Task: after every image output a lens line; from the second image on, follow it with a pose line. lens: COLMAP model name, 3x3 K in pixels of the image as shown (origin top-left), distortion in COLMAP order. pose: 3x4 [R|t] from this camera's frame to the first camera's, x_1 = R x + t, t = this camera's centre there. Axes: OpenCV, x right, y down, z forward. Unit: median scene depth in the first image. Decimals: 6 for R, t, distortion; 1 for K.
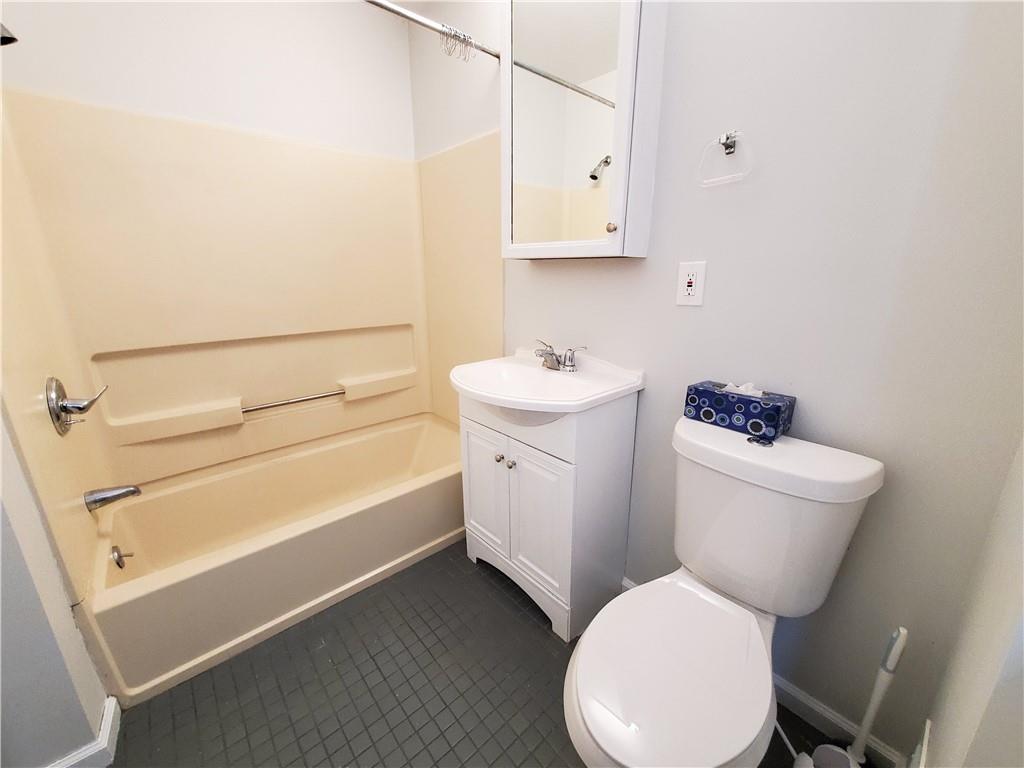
lens RADIAL K [[401.7, 0, 512.8], [0, 401.7, 381.7], [0, 0, 1]] dist [-0.001228, 0.000015]
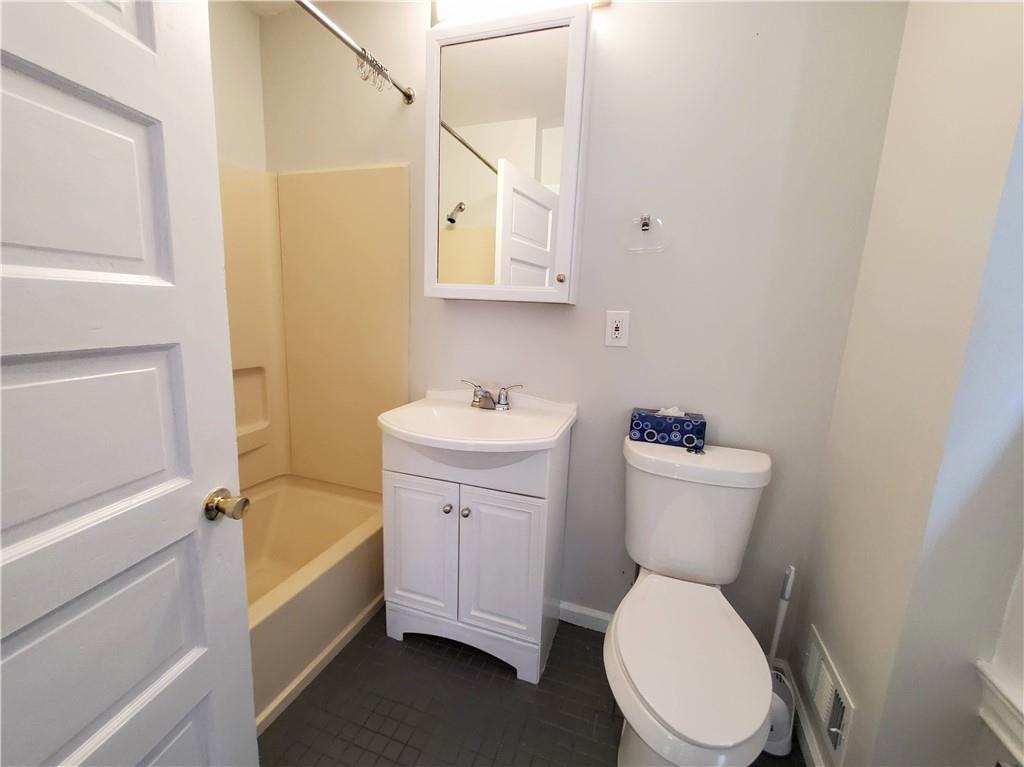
lens RADIAL K [[413.1, 0, 512.0], [0, 413.1, 383.5], [0, 0, 1]] dist [0.000001, -0.000080]
pose [[0.869414, -0.050182, 0.491529, -0.451999], [0.090333, 0.994205, -0.058278, -0.036568], [-0.485756, 0.095069, 0.868909, 0.091692]]
